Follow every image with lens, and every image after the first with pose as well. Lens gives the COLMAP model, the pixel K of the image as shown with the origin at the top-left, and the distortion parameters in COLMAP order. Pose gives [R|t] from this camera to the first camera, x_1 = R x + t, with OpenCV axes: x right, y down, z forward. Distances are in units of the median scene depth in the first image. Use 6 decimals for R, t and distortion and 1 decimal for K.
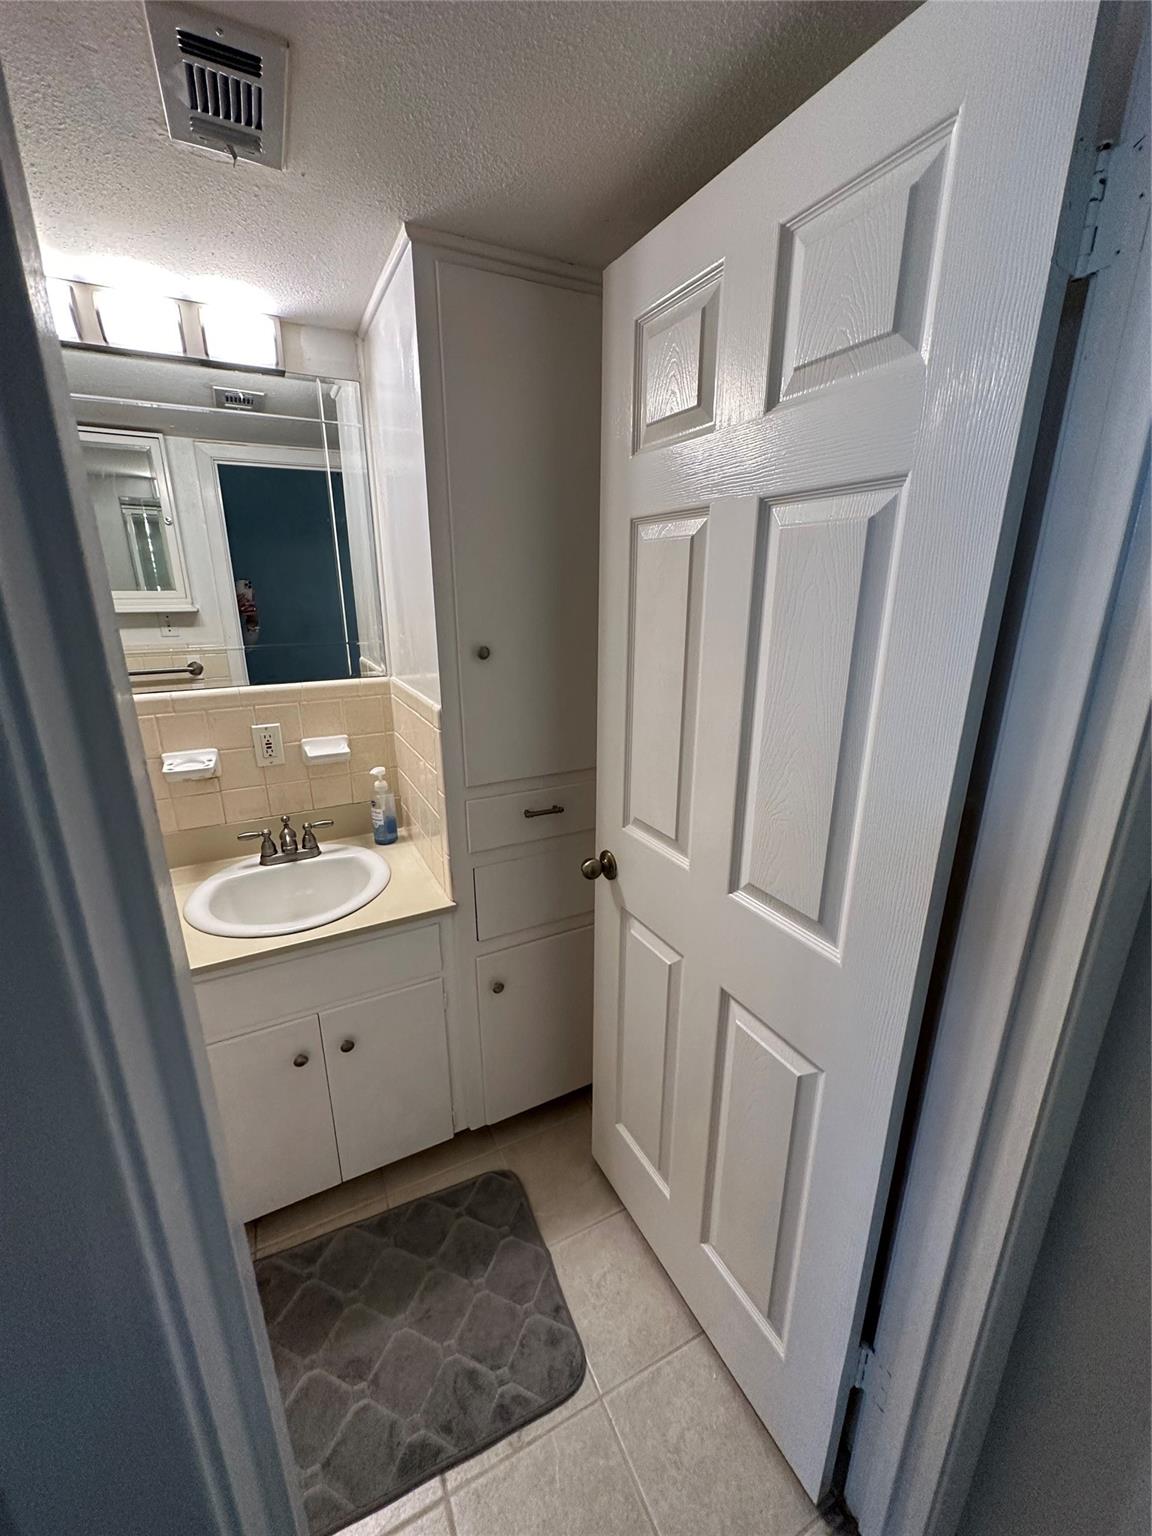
lens RADIAL K [[616.6, 0, 576.0], [0, 616.6, 768.0], [0, 0, 1]] dist [-0.001524, 0.000270]
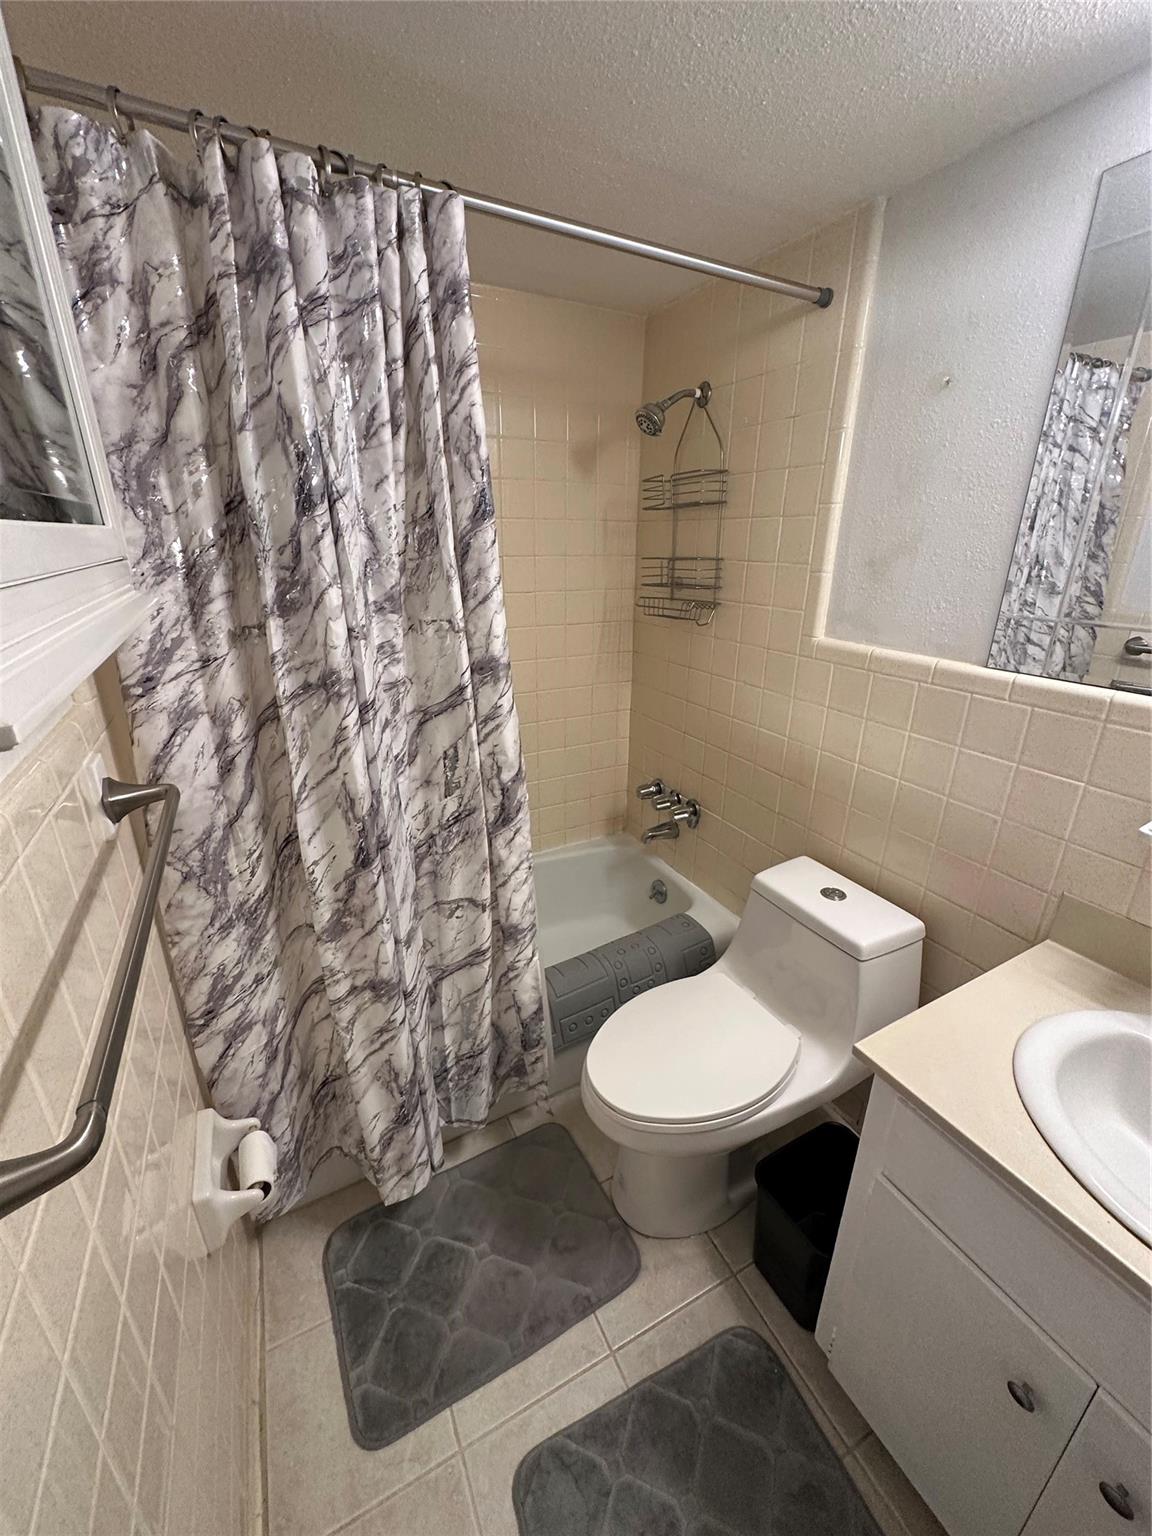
lens RADIAL K [[616.6, 0, 576.0], [0, 616.6, 768.0], [0, 0, 1]] dist [-0.001524, 0.000270]
pose [[0.006615, 0.352256, -0.935880, -0.118830], [-0.293560, 0.895348, 0.334925, -0.087528], [0.955918, 0.272521, 0.109331, 0.365401]]
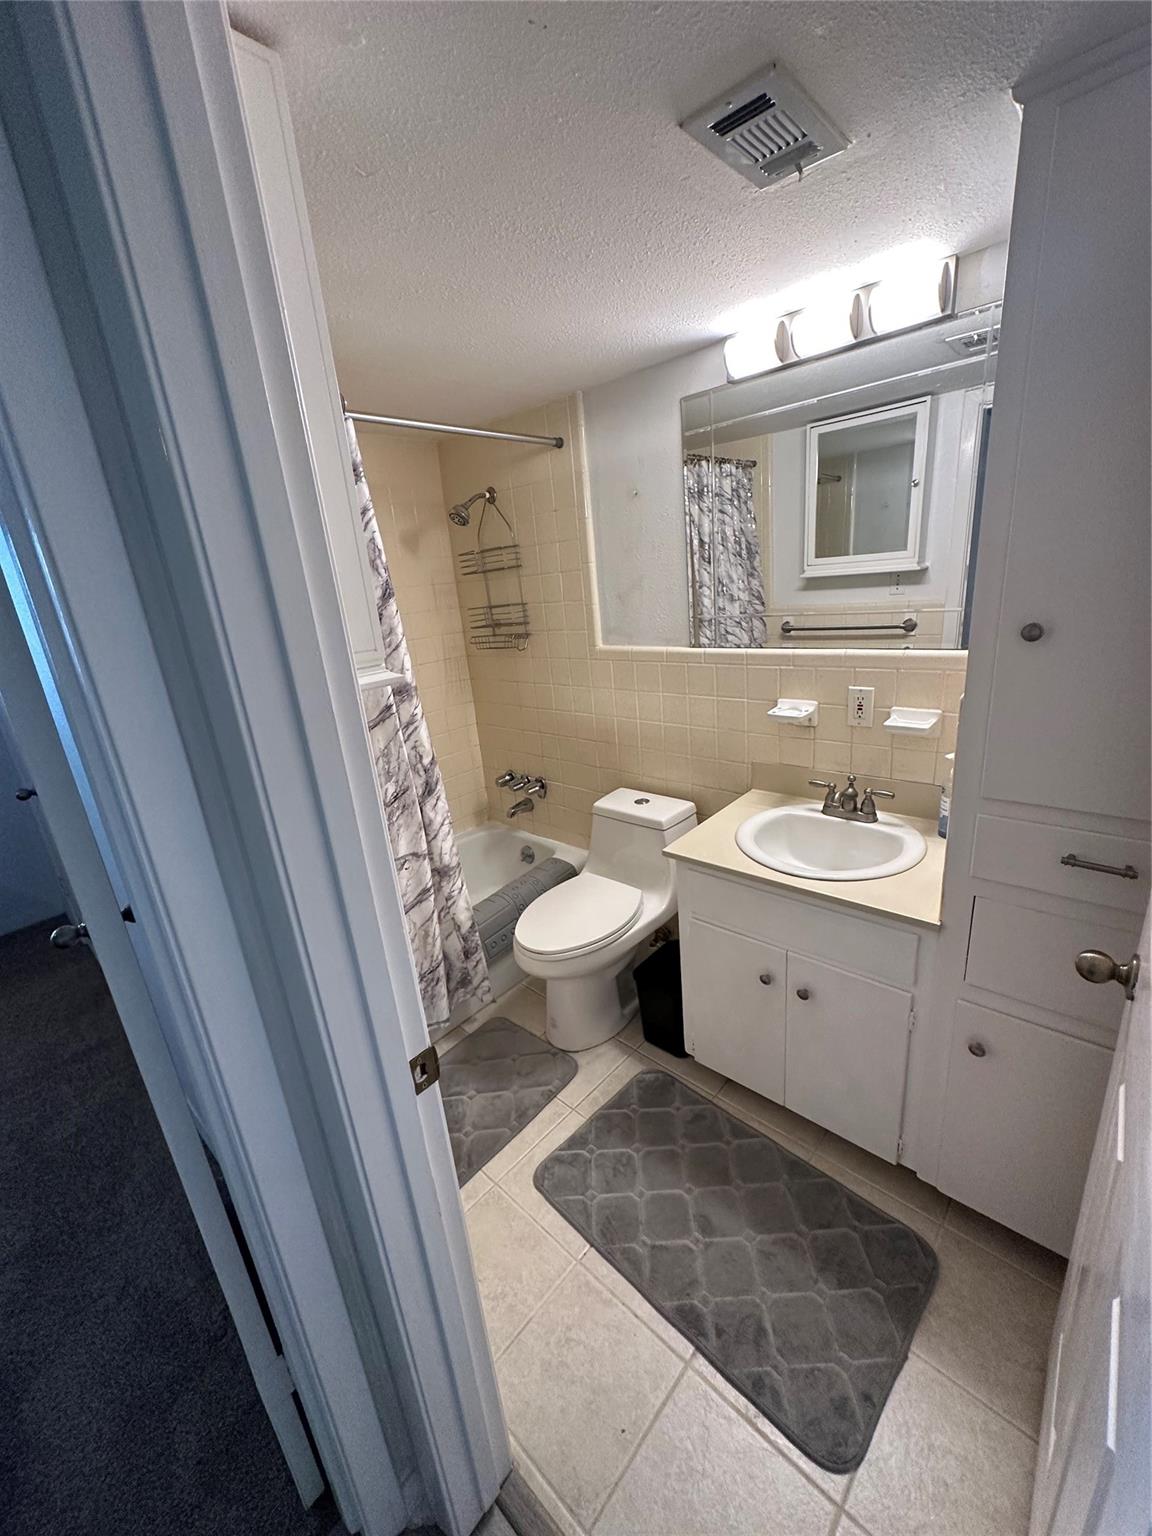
lens RADIAL K [[616.6, 0, 576.0], [0, 616.6, 768.0], [0, 0, 1]] dist [-0.001524, 0.000270]
pose [[0.342959, 0.256687, -0.903599, 0.335573], [-0.181466, 0.961924, 0.204380, -0.068851], [0.921656, 0.093879, 0.376481, 0.183457]]
